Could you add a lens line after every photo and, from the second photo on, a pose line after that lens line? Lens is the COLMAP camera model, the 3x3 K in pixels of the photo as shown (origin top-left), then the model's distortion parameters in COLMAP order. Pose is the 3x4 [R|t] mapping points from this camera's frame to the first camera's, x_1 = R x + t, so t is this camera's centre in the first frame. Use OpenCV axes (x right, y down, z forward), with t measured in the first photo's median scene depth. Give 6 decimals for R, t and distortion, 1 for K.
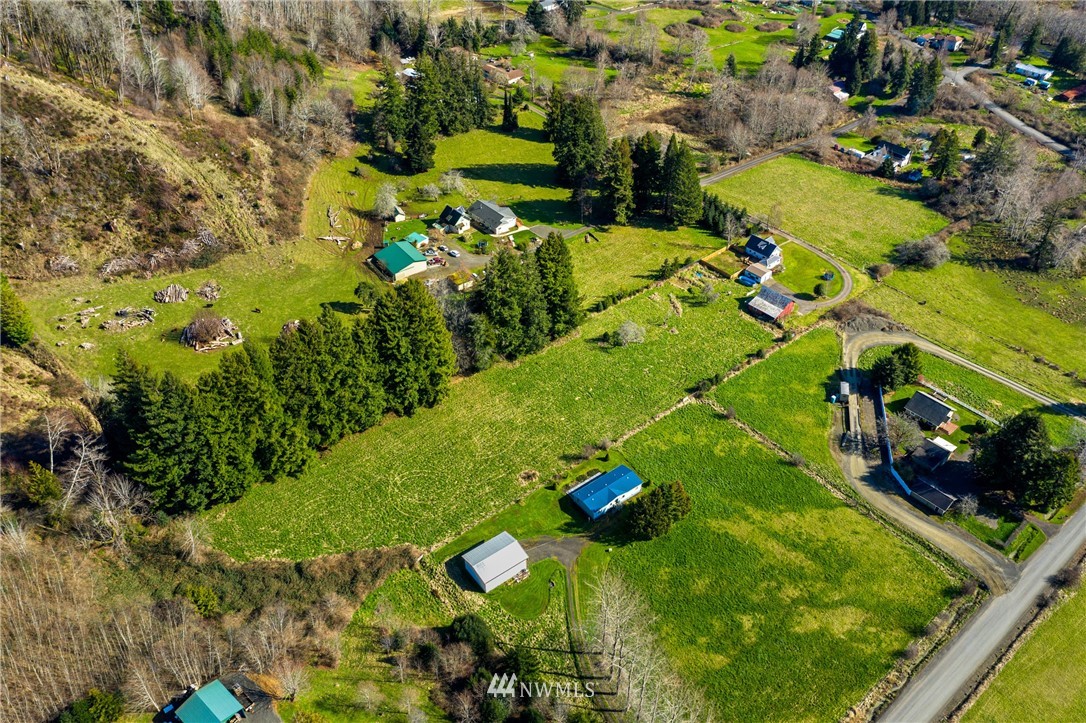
lens RADIAL K [[914.3, 0, 544.4], [0, 914.3, 358.2], [0, 0, 1]] dist [-0.009351, 0.000640]
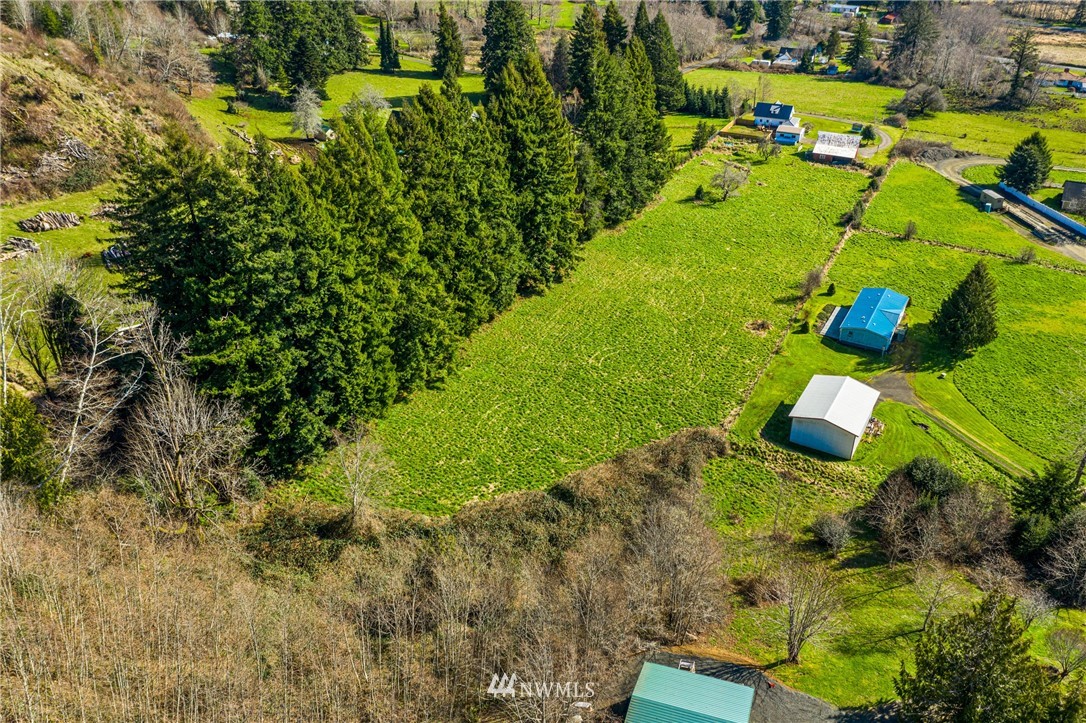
lens RADIAL K [[914.3, 0, 543.9], [0, 914.3, 365.5], [0, 0, 1]] dist [-0.009351, 0.000640]
pose [[0.920413, -0.201280, 0.335152, -0.350639], [0.248484, 0.963032, -0.104041, 0.168776], [-0.301821, 0.179040, 0.936402, 0.394074]]
